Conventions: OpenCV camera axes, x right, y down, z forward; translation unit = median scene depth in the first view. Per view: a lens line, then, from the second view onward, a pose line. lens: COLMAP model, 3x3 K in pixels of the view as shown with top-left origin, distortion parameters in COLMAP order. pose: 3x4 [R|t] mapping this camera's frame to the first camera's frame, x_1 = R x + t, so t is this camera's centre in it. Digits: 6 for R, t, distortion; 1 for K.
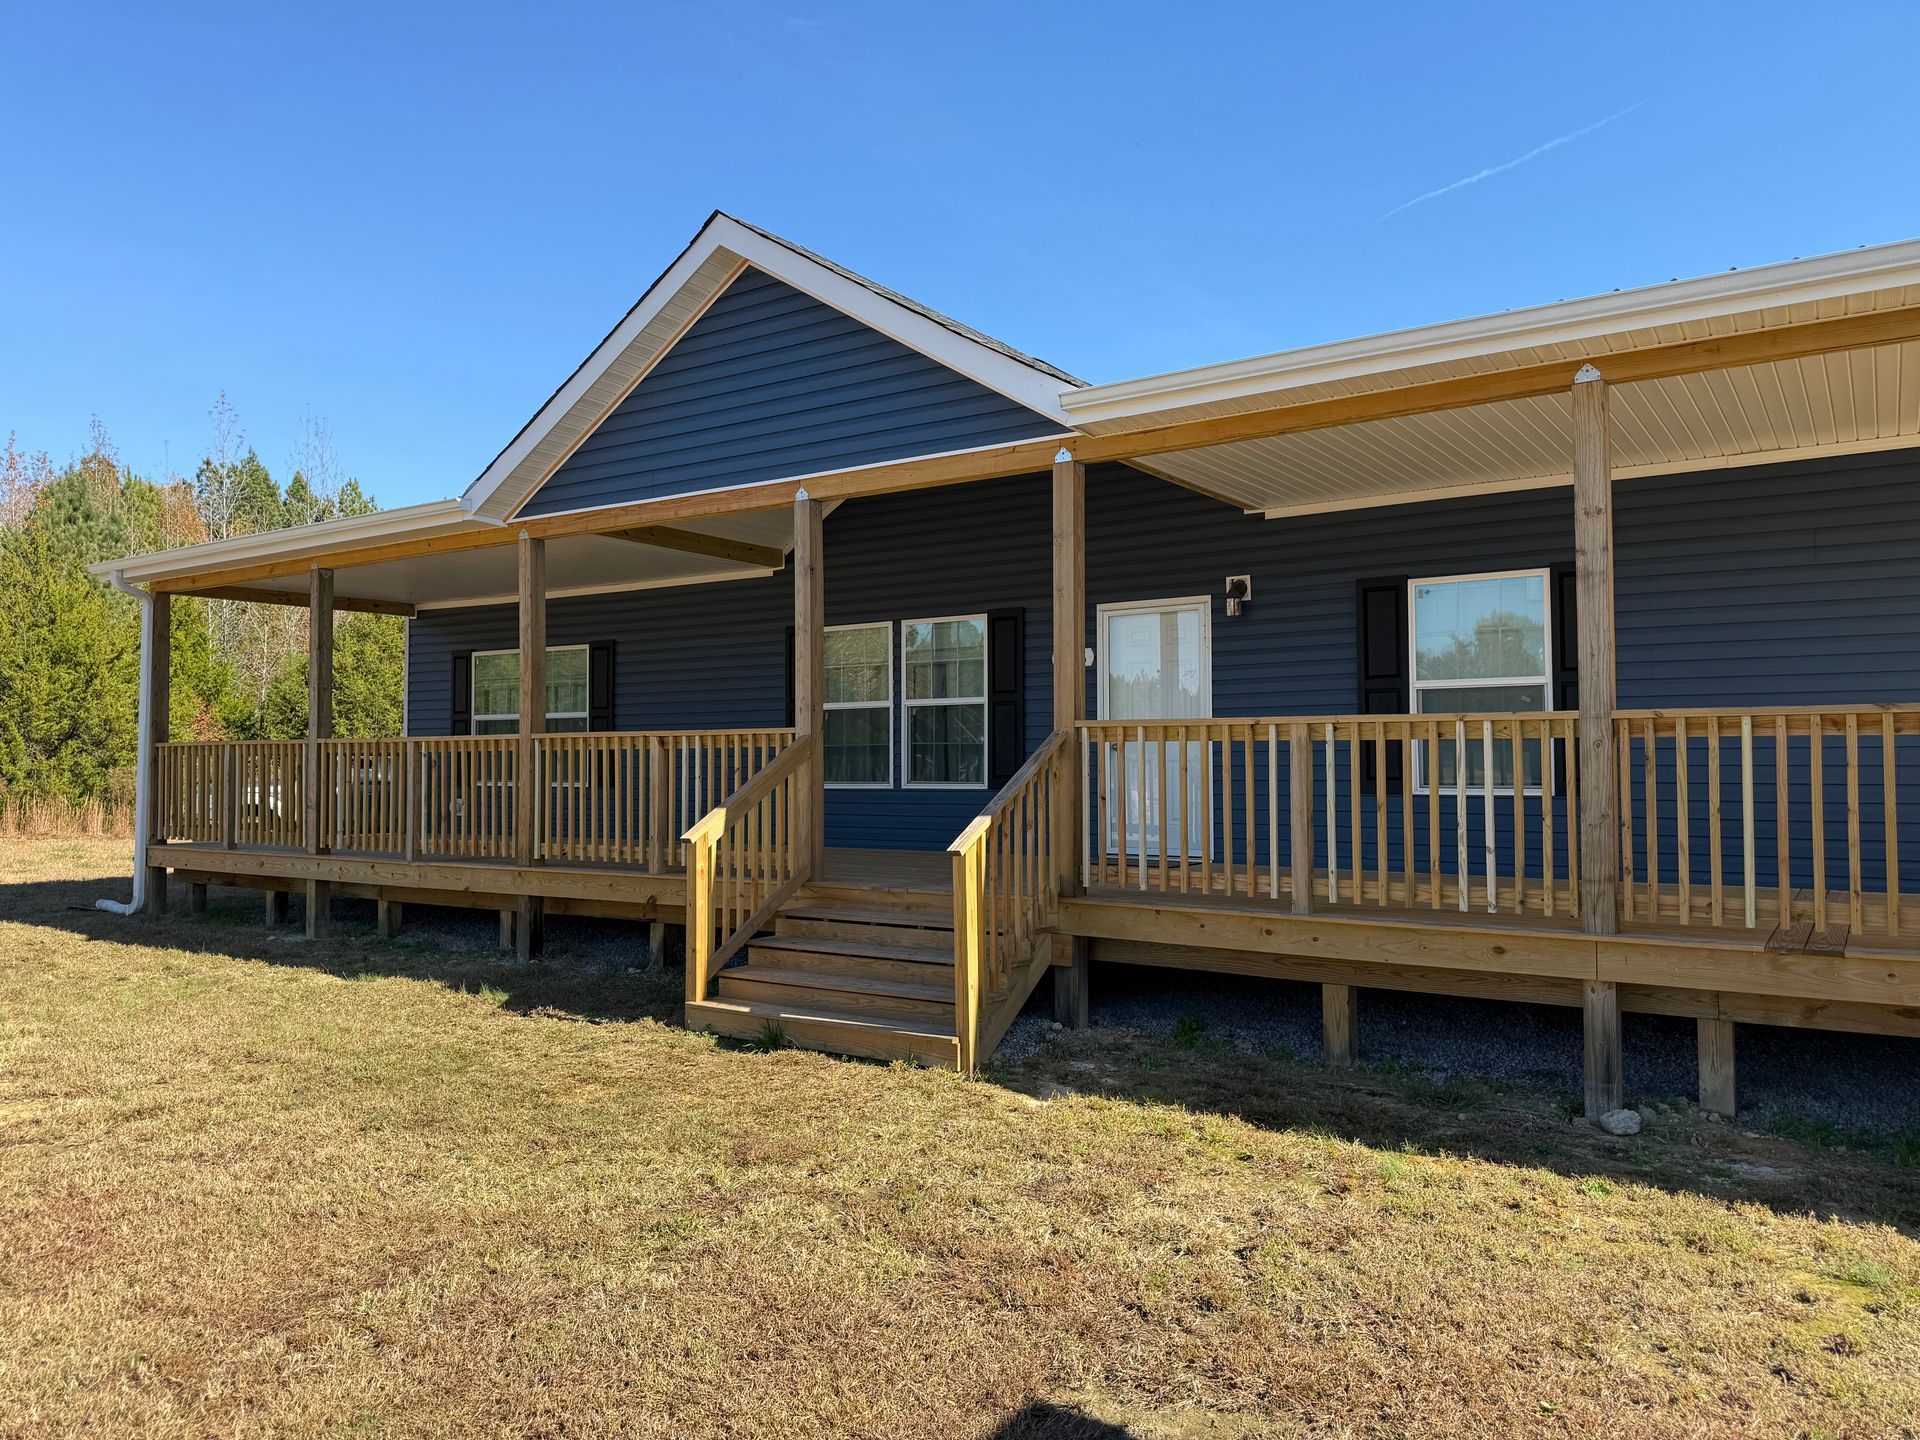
lens RADIAL K [[1370.8, 0, 959.0], [0, 1370.8, 717.5], [0, 0, 1]] dist [0.005688, -0.001800]
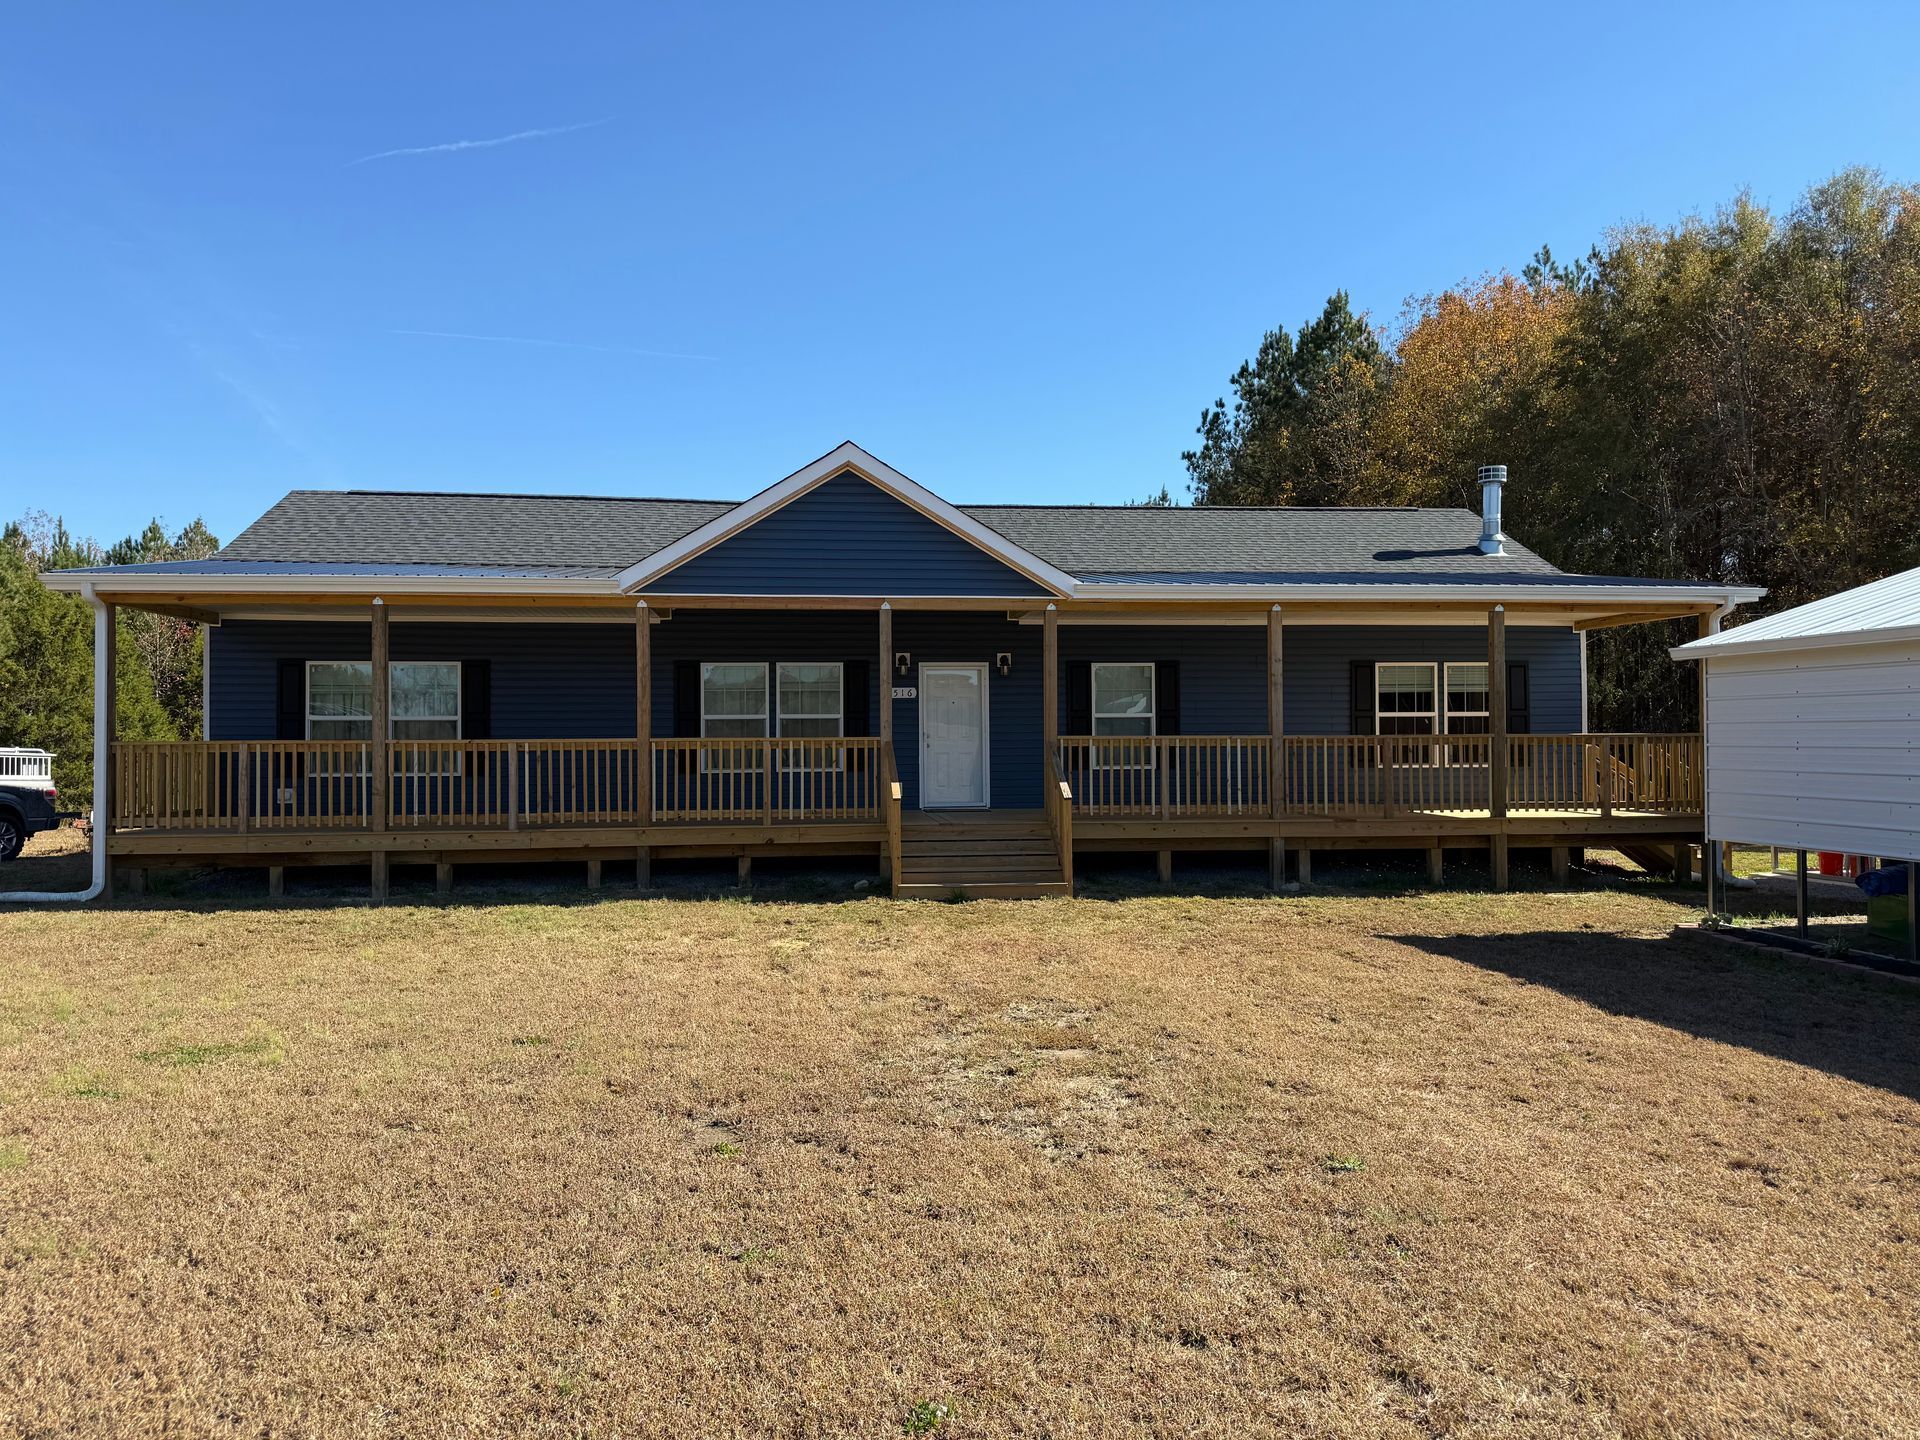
lens RADIAL K [[1370.8, 0, 961.1], [0, 1370.8, 721.9], [0, 0, 1]] dist [0.005688, -0.001800]
pose [[0.750977, 0.008174, 0.660277, -1.195754], [-0.018923, 0.999779, 0.009146, -0.029935], [-0.660057, -0.019362, 0.750966, -0.397829]]
